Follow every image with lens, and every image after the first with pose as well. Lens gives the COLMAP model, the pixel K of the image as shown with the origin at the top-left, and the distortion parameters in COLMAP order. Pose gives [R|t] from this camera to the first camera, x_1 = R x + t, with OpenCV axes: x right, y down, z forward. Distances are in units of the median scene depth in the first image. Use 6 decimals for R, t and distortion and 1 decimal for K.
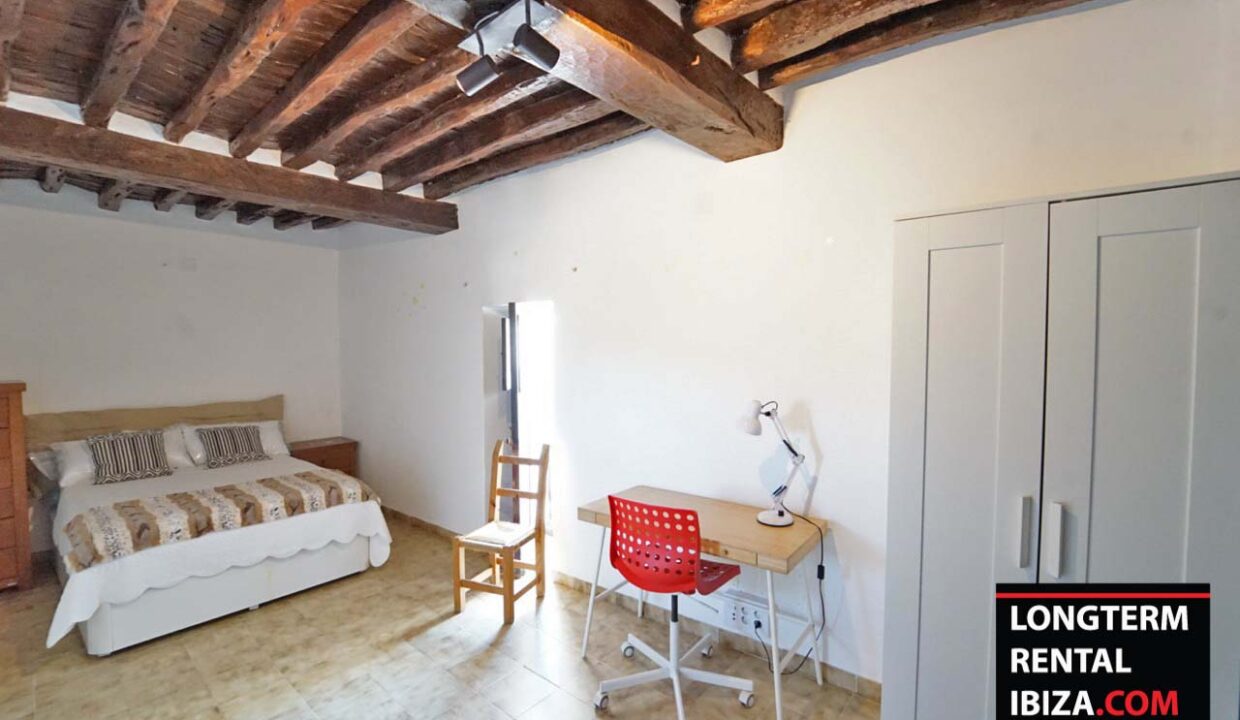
lens RADIAL K [[509.3, 0, 630.5], [0, 509.3, 367.7], [0, 0, 1]] dist [-0.023188, 0.000327]
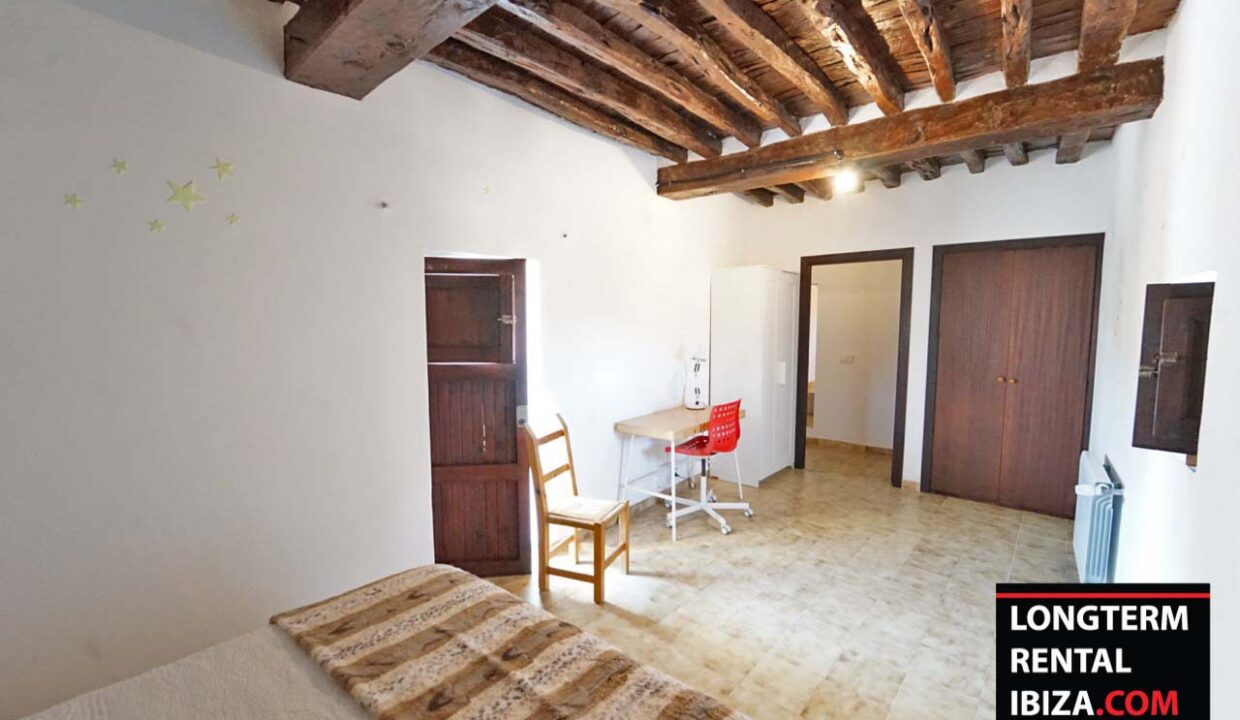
lens RADIAL K [[509.3, 0, 630.5], [0, 509.3, 367.7], [0, 0, 1]] dist [-0.023188, 0.000327]
pose [[0.024333, -0.090829, 0.995569, -1.155999], [0.036655, 0.995275, 0.089906, -0.017479], [-0.999032, 0.034305, 0.027548, 0.864971]]
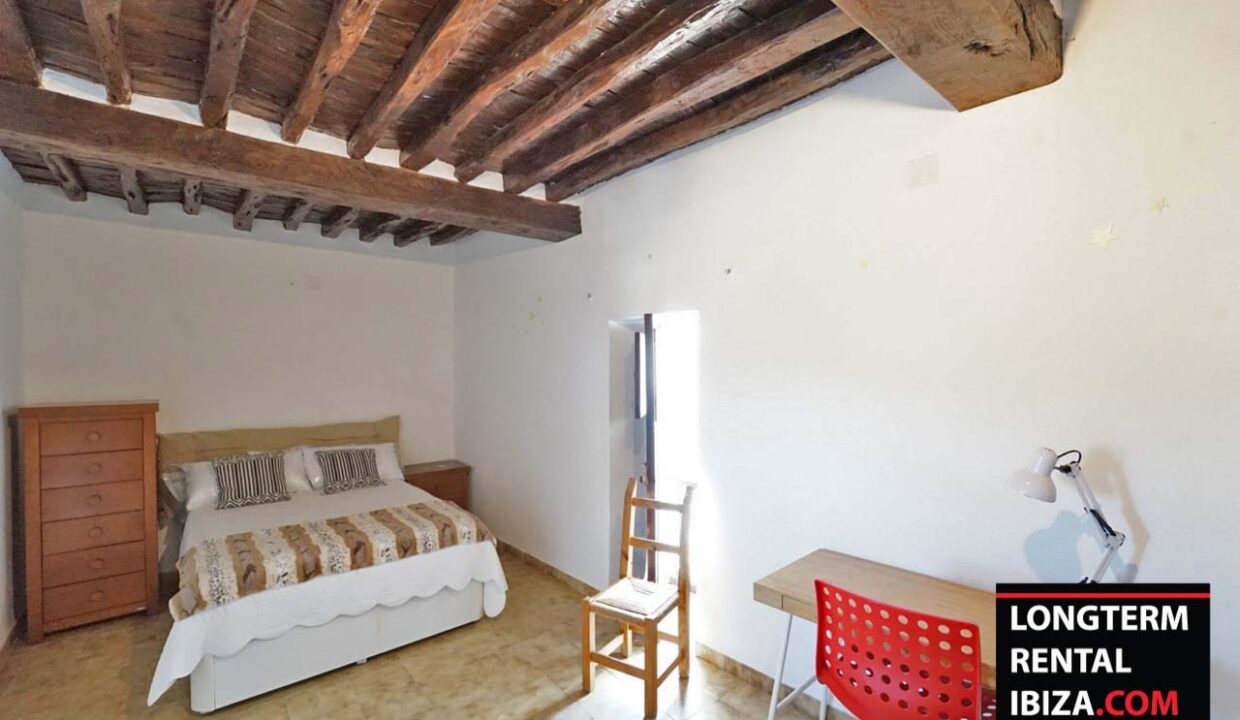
lens RADIAL K [[509.3, 0, 630.5], [0, 509.3, 367.7], [0, 0, 1]] dist [-0.023188, 0.000327]
pose [[0.983599, -0.001247, -0.180362, -0.118286], [-0.005035, 0.999397, -0.034365, -0.010872], [0.180296, 0.034709, 0.983000, 0.184753]]
